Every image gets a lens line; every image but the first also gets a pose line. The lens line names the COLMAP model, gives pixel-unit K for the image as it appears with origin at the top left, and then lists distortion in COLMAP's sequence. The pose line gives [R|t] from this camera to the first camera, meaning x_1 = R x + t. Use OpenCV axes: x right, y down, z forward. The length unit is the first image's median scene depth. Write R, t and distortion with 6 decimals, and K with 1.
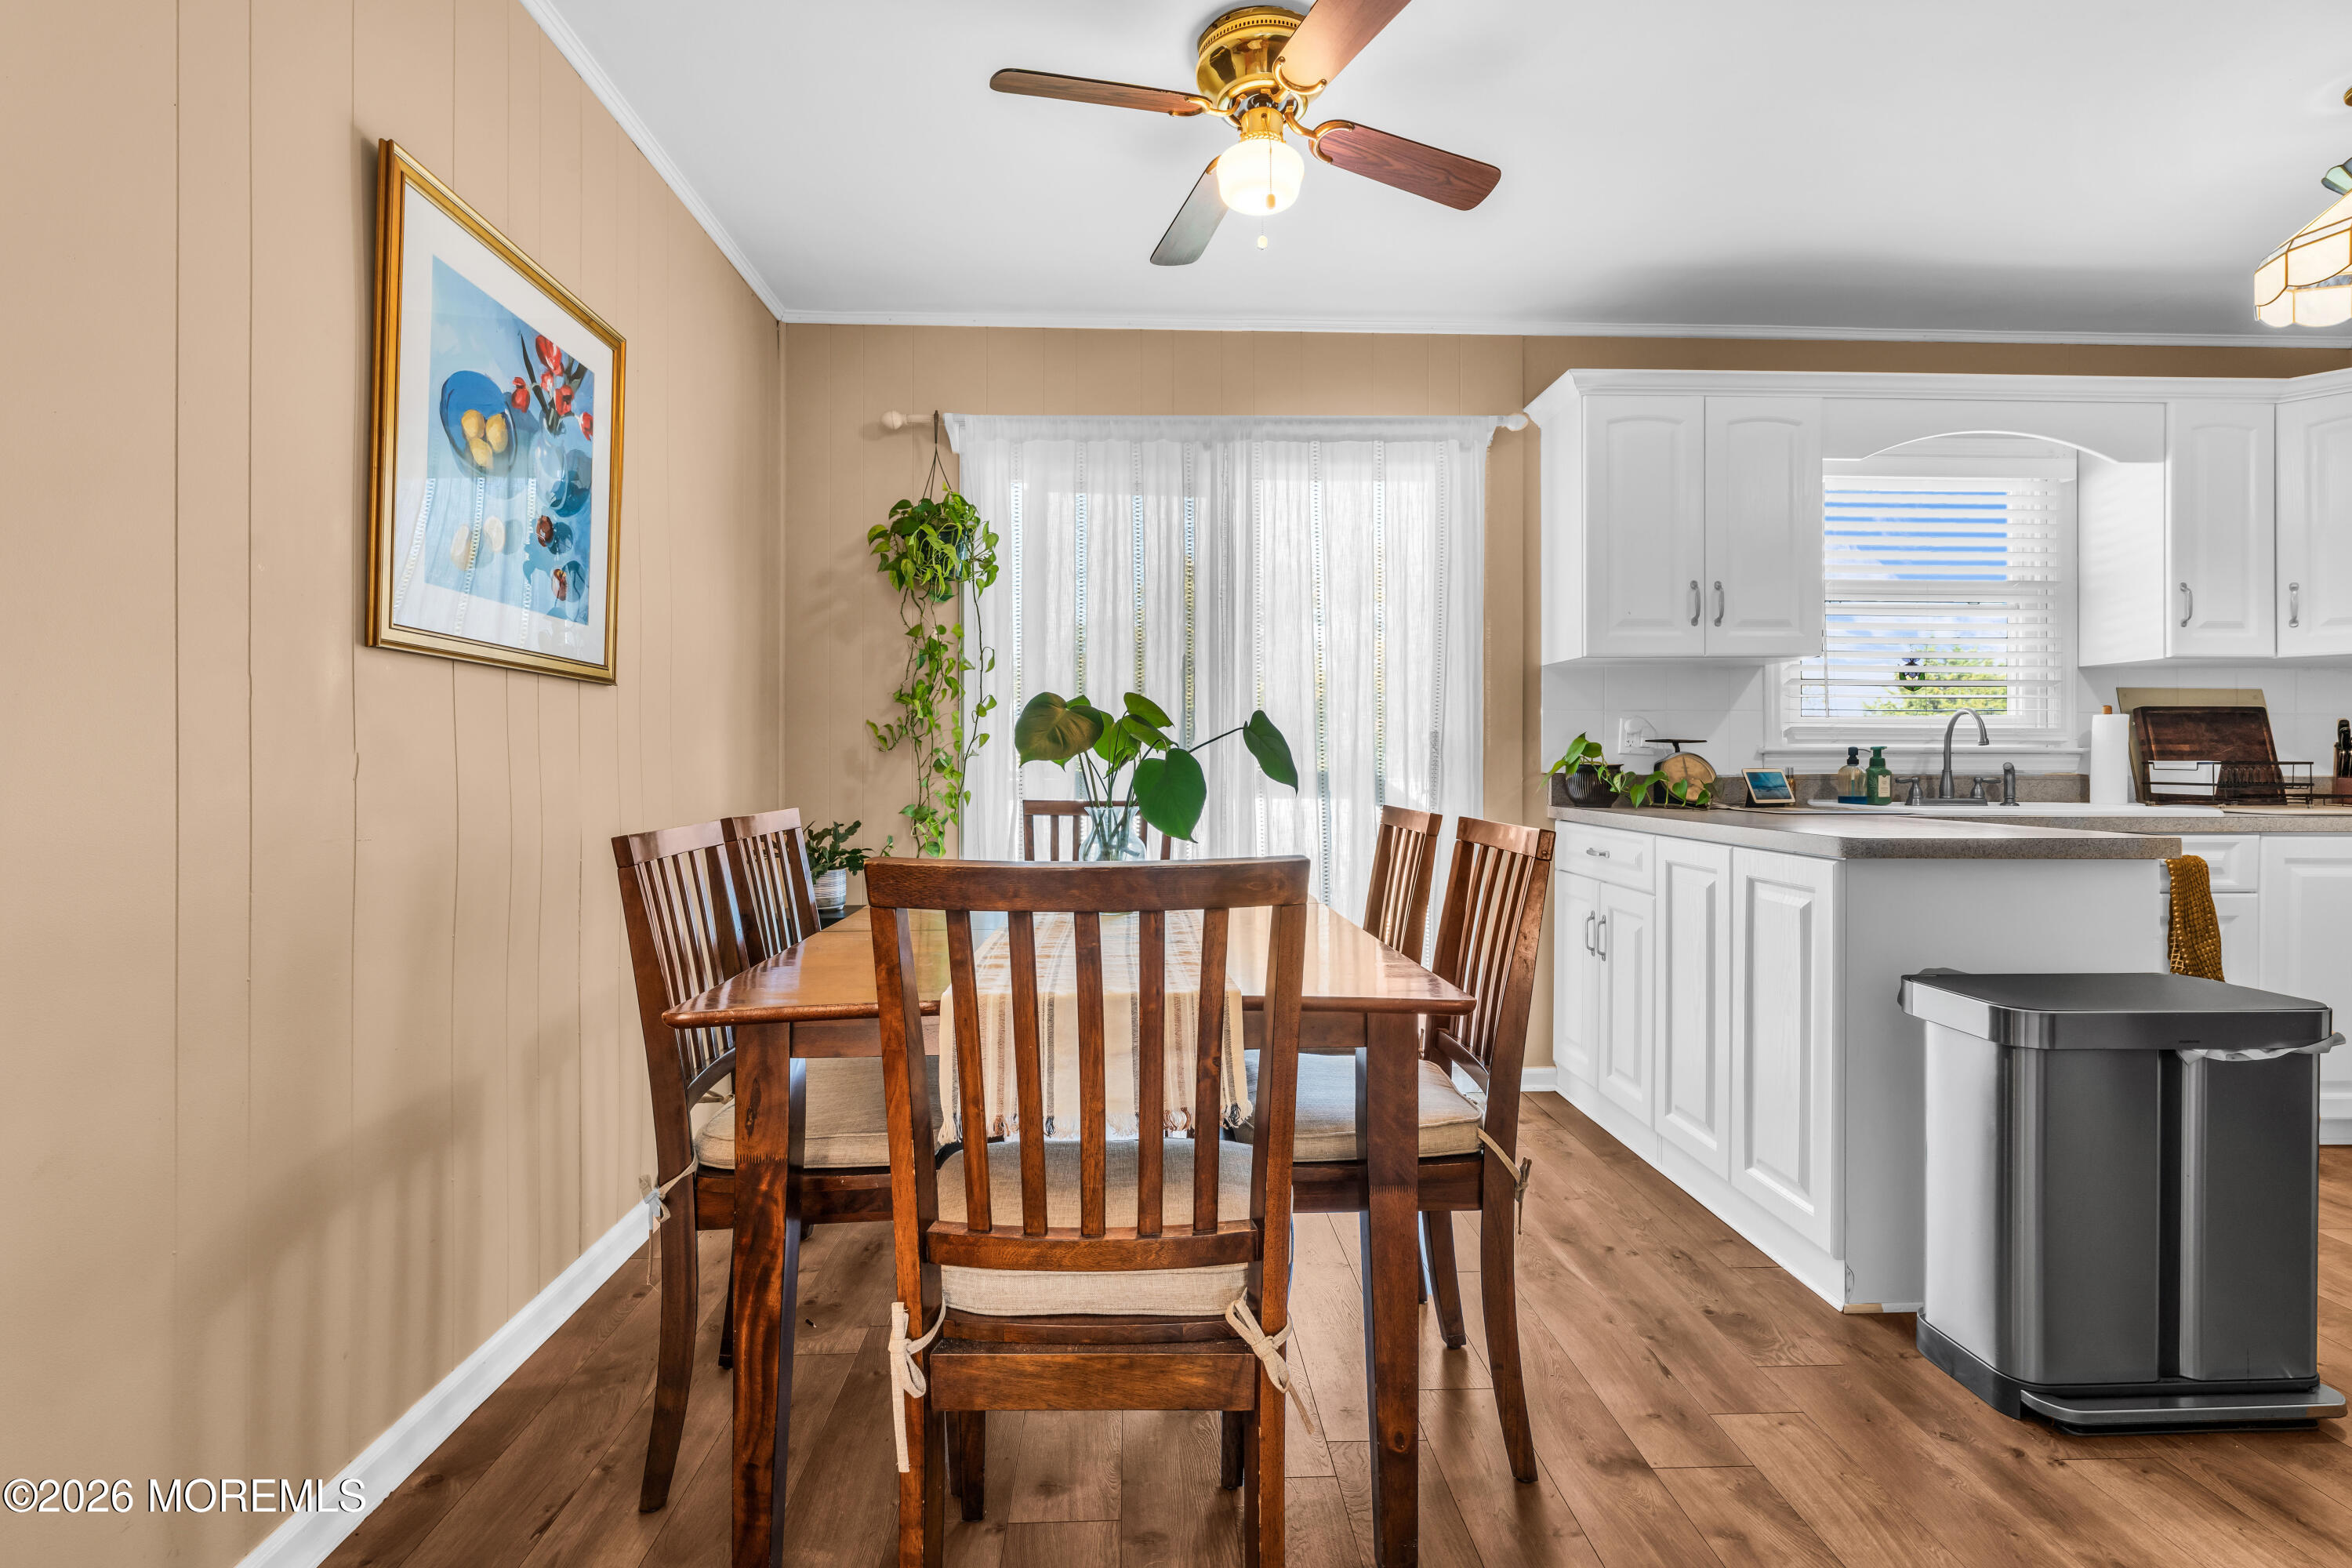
lens RADIAL K [[1085.1, 0, 1173.8], [0, 1085.1, 759.1], [0, 0, 1]] dist [-0.000041, 0.000423]
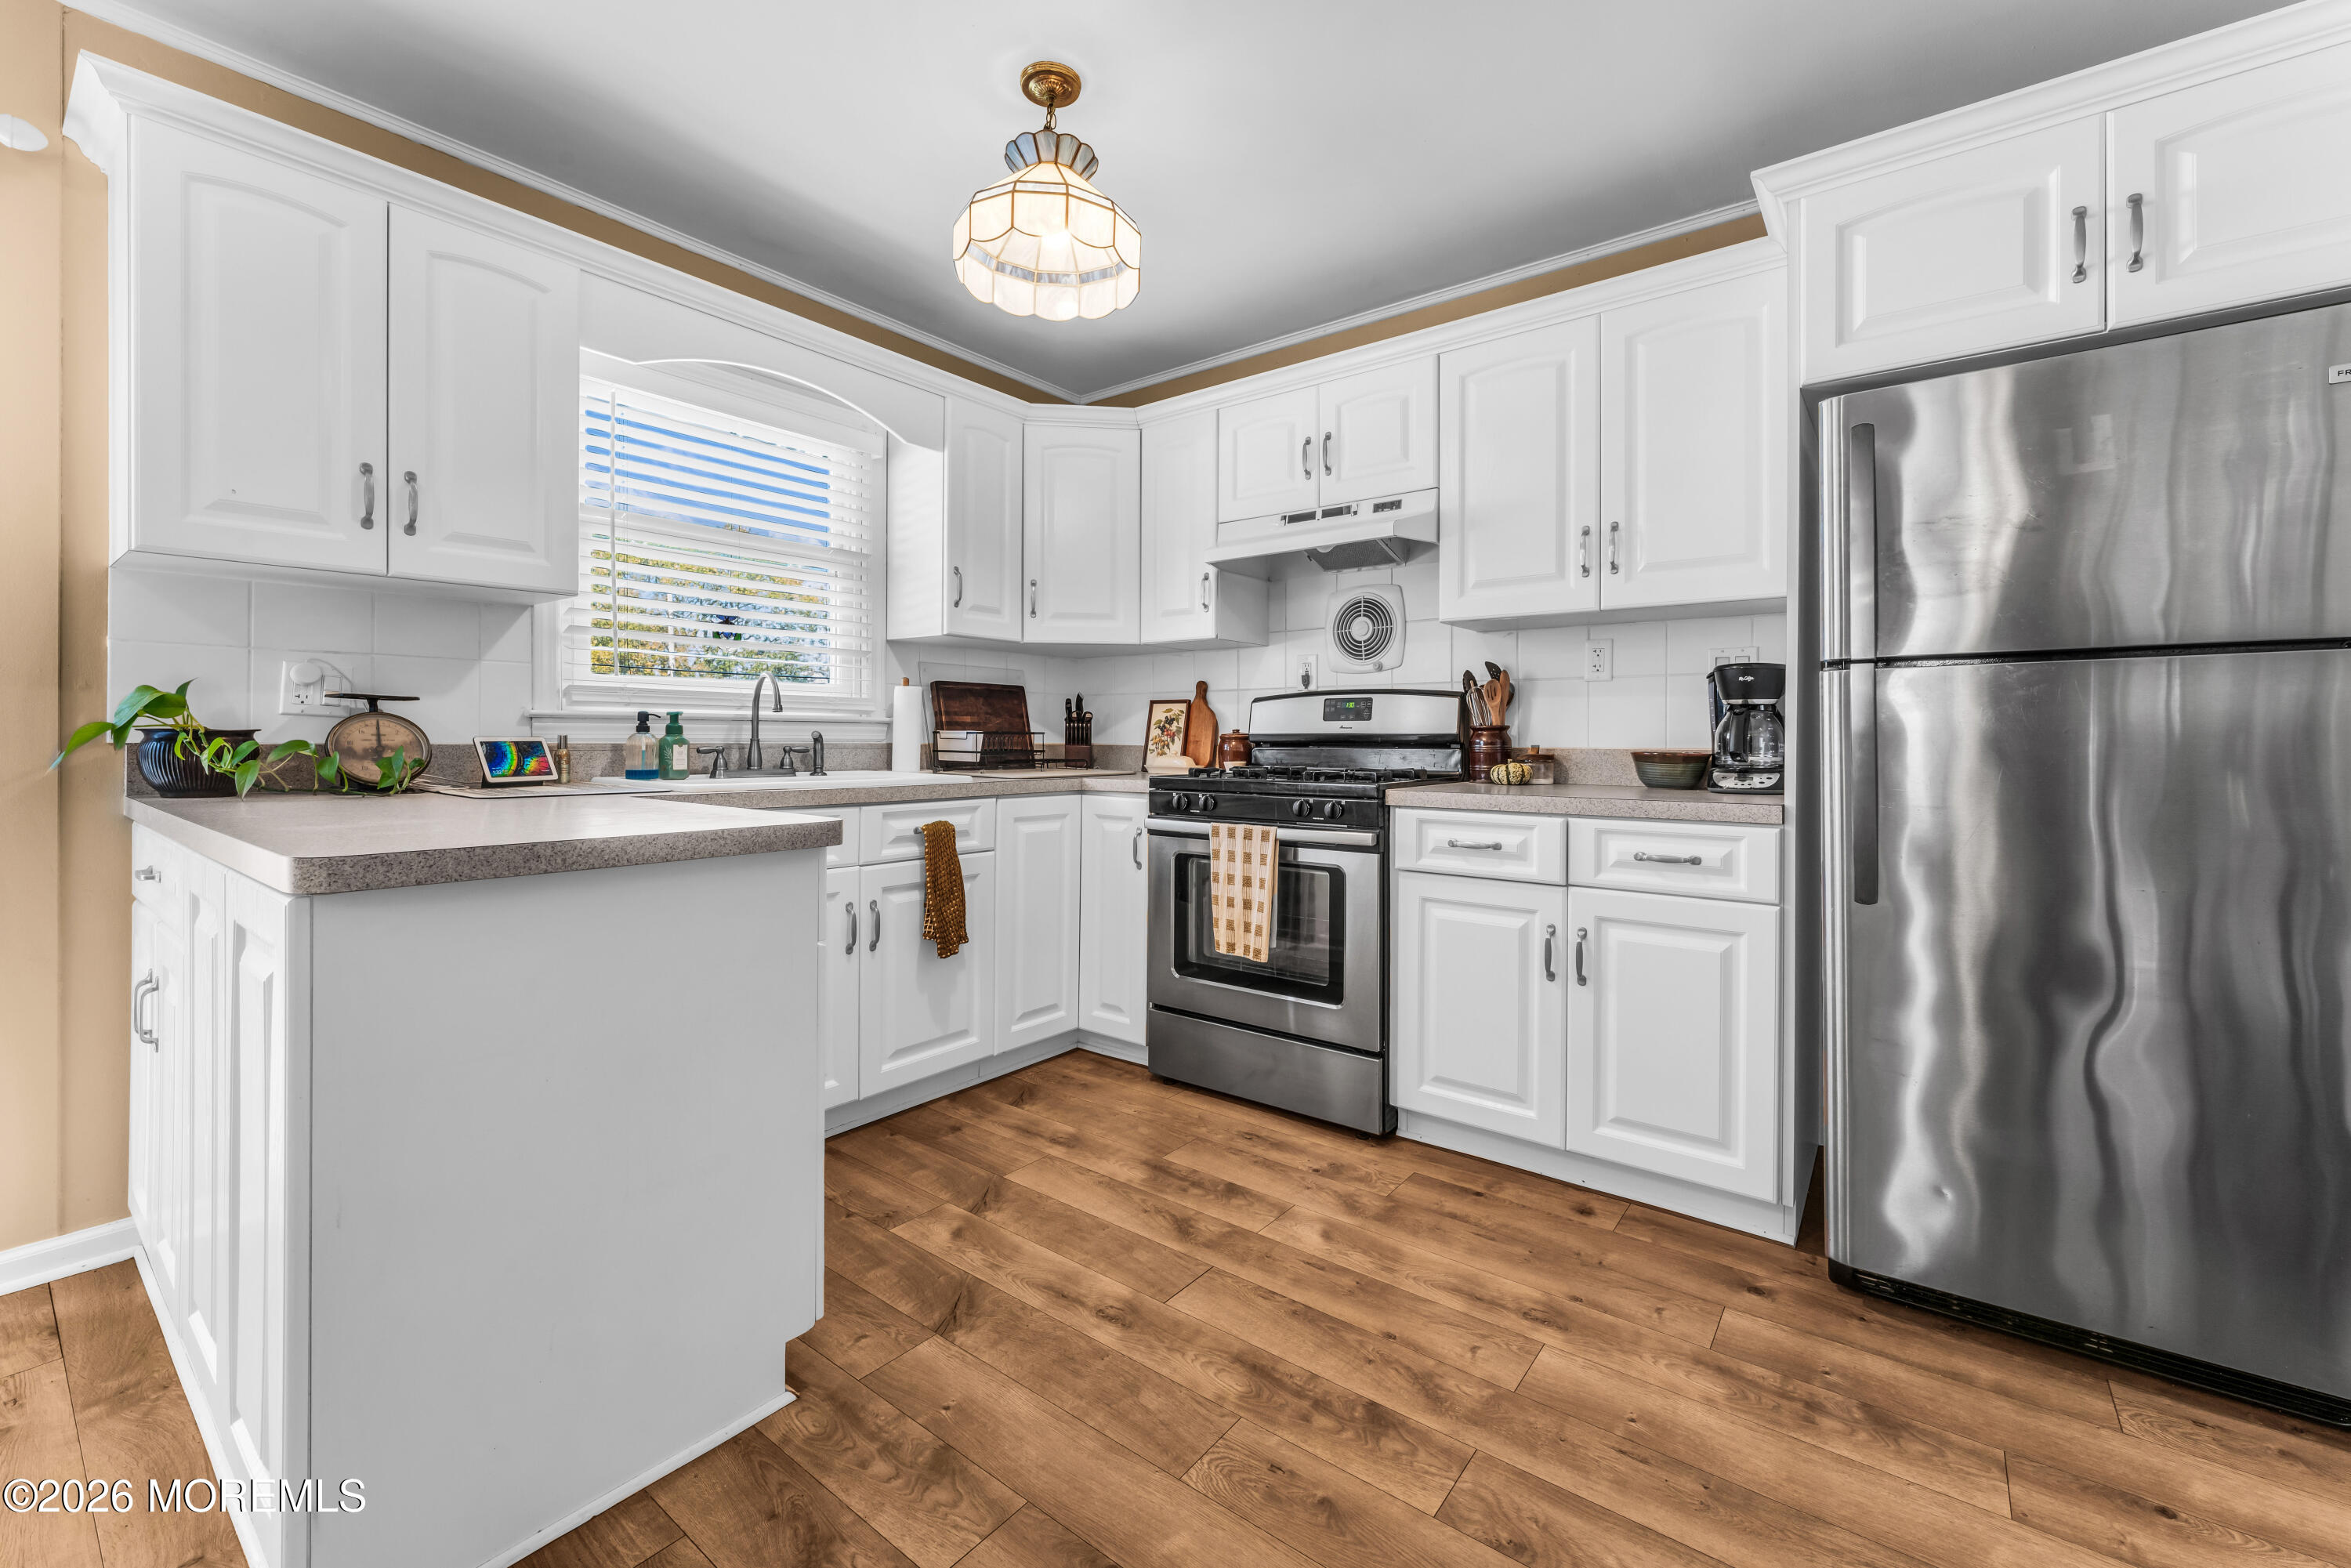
lens RADIAL K [[958.9, 0, 1179.2], [0, 958.9, 739.7], [0, 0, 1]] dist [0.000554, -0.000014]
pose [[0.645552, 0.000455, 0.763716, 0.329671], [-0.008467, 0.999943, 0.006560, 0.002398], [-0.763670, -0.010701, 0.645519, 0.201493]]
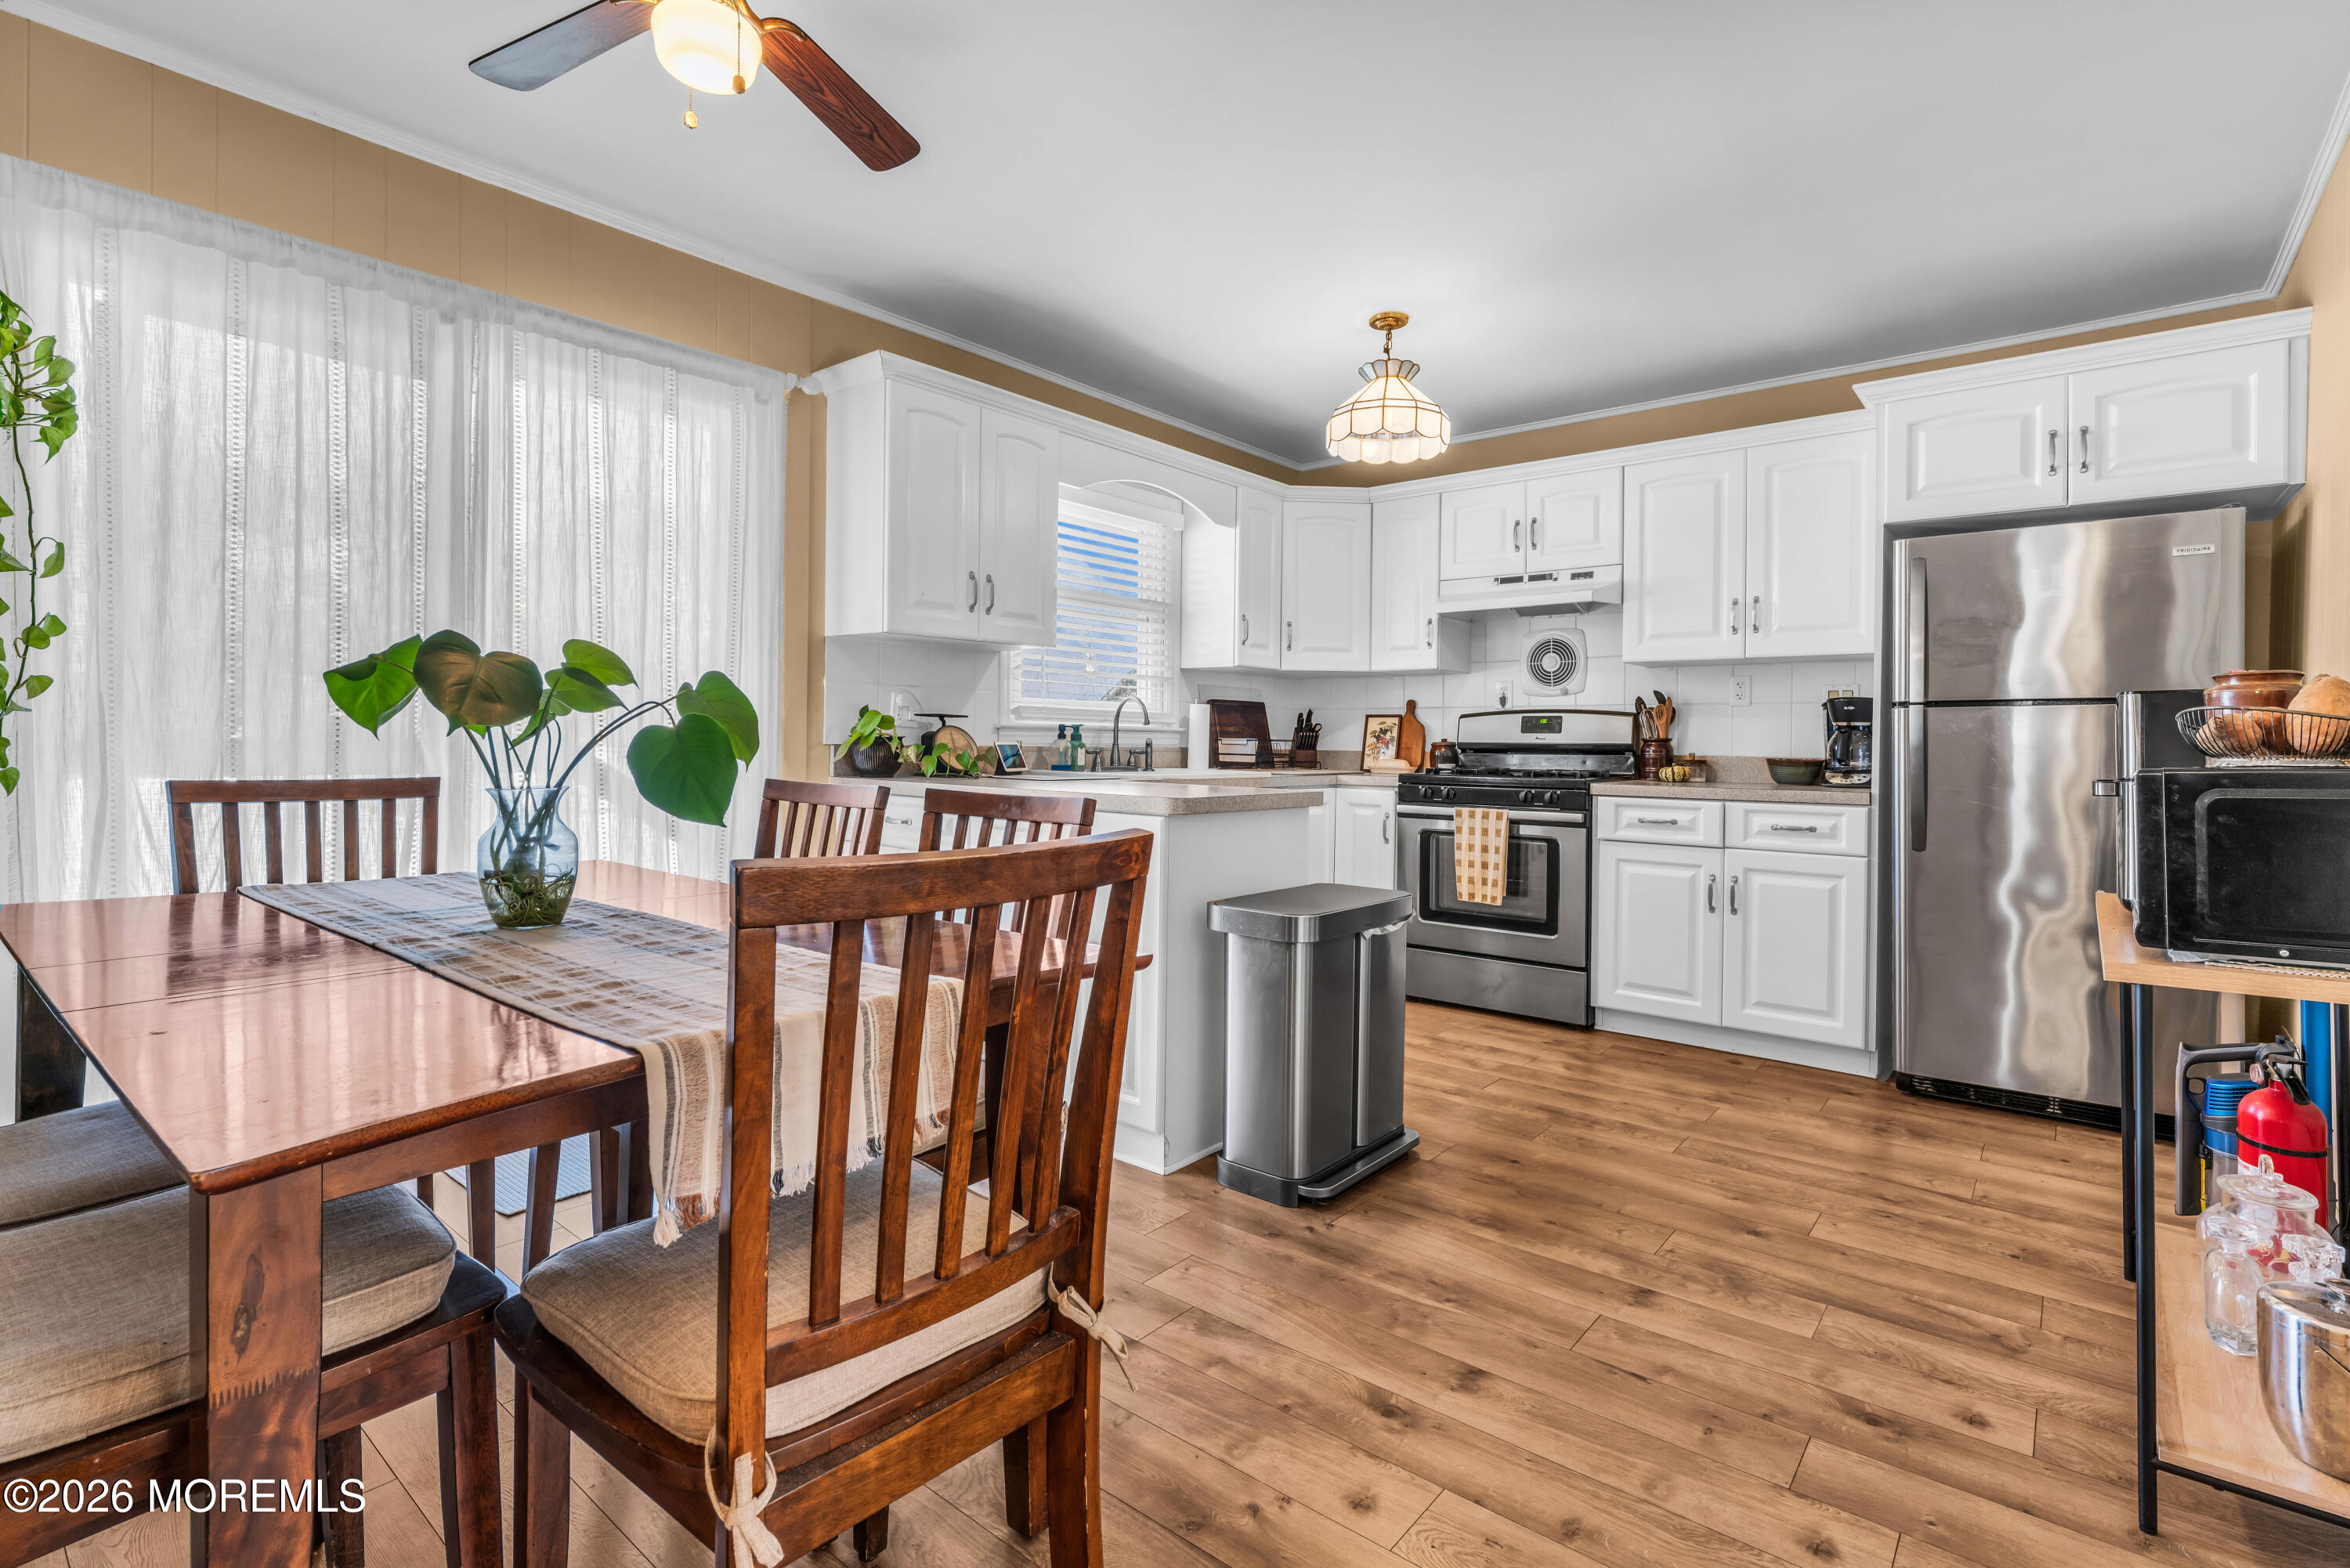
lens RADIAL K [[1093.2, 0, 1170.9], [0, 1093.2, 743.9], [0, 0, 1]] dist [0.000040, 0.000096]
pose [[0.672875, 0.006195, 0.739731, -0.196644], [-0.016401, 0.999844, 0.006545, 0.000870], [-0.739575, -0.016536, 0.672871, 0.091680]]
